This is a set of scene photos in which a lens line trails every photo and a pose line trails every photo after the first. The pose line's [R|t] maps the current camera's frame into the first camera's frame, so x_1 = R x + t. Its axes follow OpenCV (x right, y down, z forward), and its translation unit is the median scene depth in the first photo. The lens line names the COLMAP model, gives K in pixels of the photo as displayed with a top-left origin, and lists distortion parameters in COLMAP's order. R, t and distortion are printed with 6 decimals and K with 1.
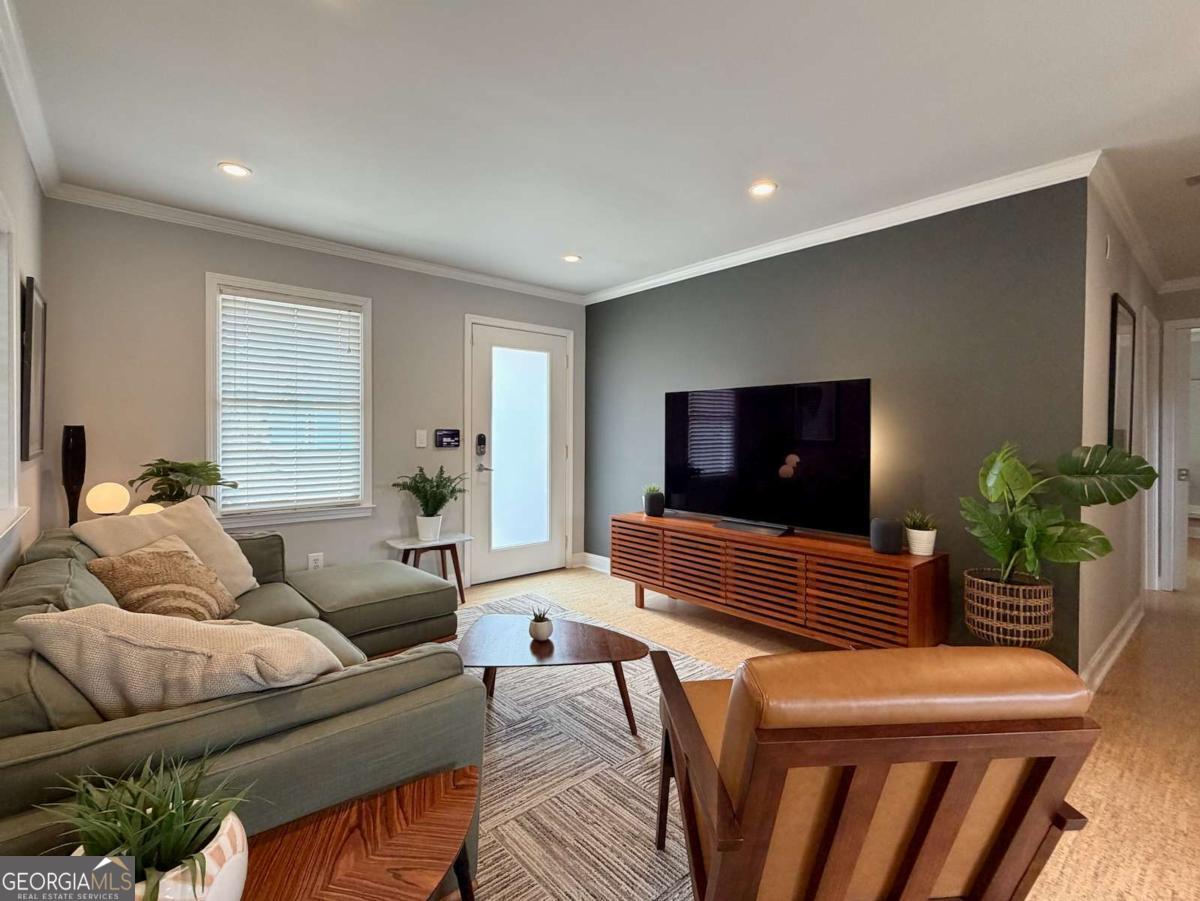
lens RADIAL K [[564.5, 0, 602.8], [0, 564.5, 457.0], [0, 0, 1]] dist [0.001877, -0.005034]
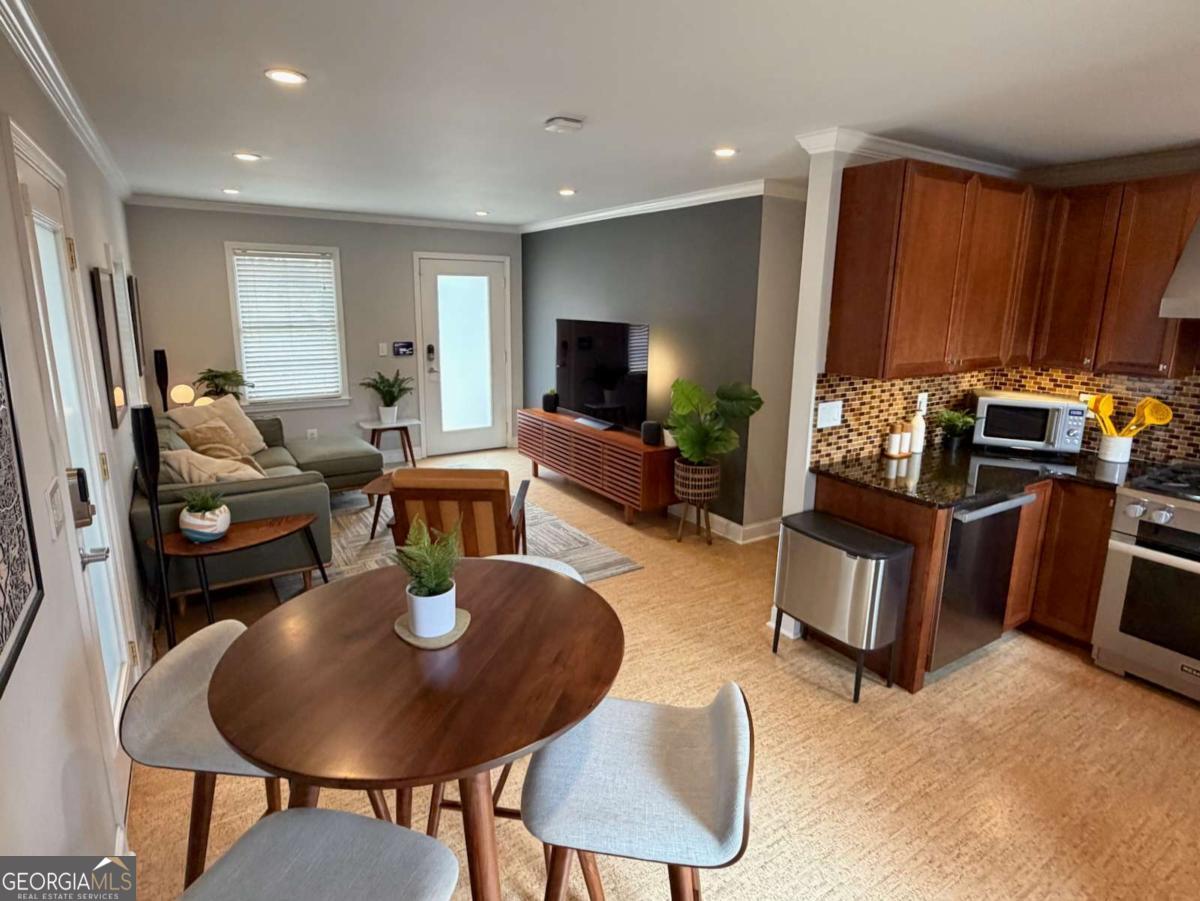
lens RADIAL K [[640.7, 0, 600.0], [0, 640.7, 450.5], [0, 0, 1]] dist [-0.001783, -0.000341]
pose [[0.989480, 0.041200, -0.138678, 0.533865], [-0.014161, 0.981571, 0.190573, -0.120078], [0.143973, -0.186604, 0.971828, -0.602991]]
